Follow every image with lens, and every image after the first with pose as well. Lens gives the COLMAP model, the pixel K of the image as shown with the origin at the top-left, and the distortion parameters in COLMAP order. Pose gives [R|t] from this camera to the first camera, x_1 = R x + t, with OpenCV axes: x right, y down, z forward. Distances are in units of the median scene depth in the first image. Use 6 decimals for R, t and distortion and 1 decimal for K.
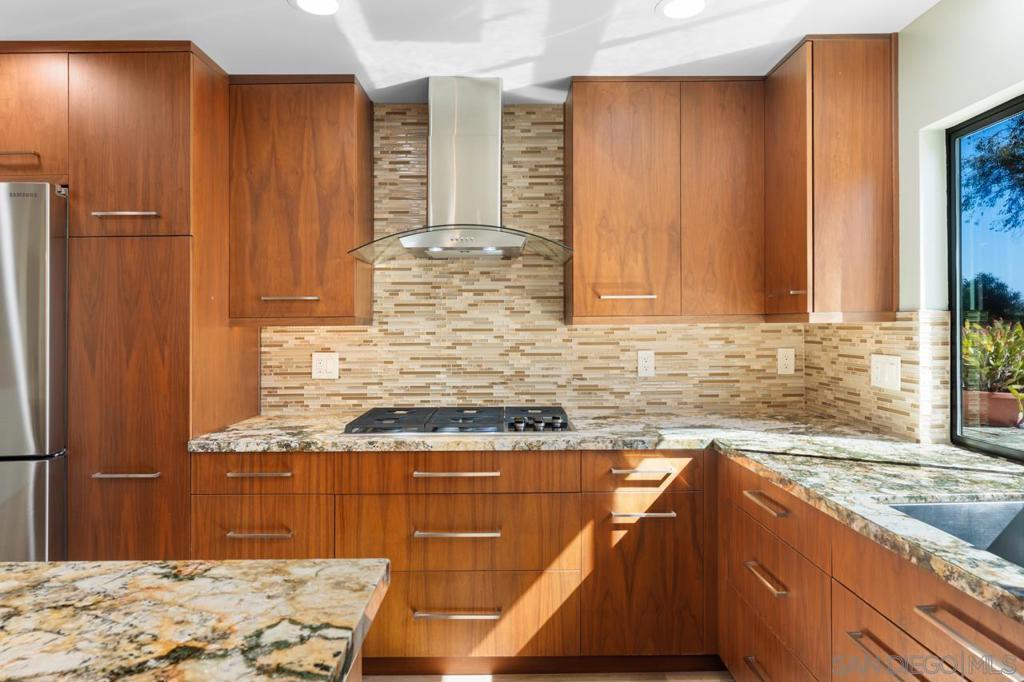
lens RADIAL K [[601.7, 0, 511.6], [0, 601.7, 333.6], [0, 0, 1]] dist [-0.009470, -0.001301]
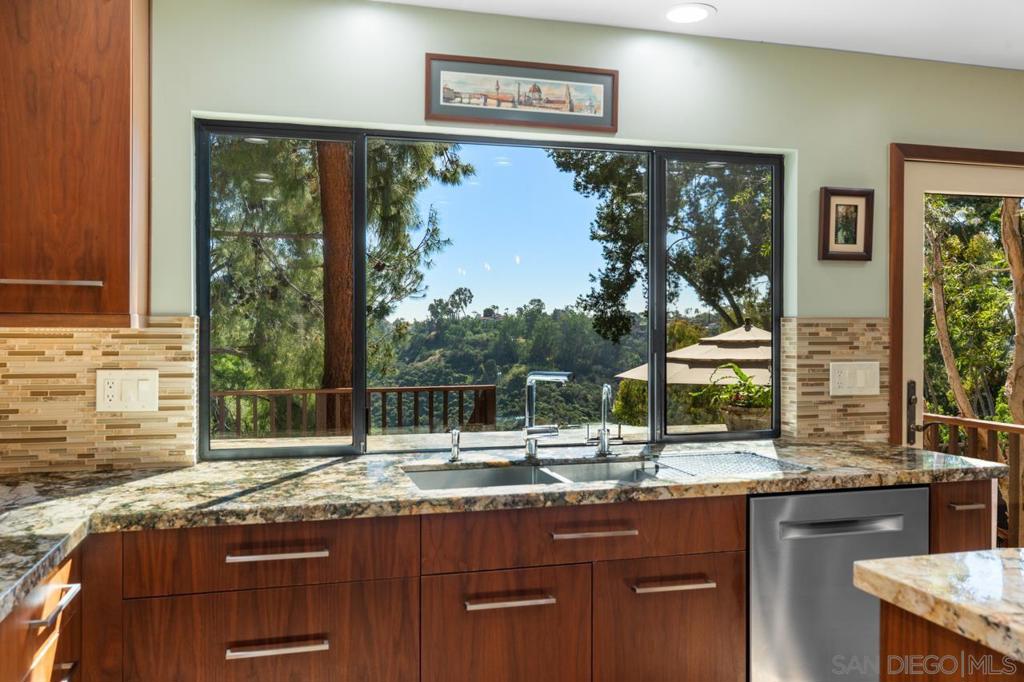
lens RADIAL K [[840.8, 0, 511.2], [0, 840.8, 343.2], [0, 0, 1]] dist [0.007909, 0.006756]
pose [[-0.255438, -0.005836, 0.966808, -0.612118], [0.010979, 0.999900, 0.008937, -0.003889], [-0.966763, 0.012898, -0.255348, 0.823730]]
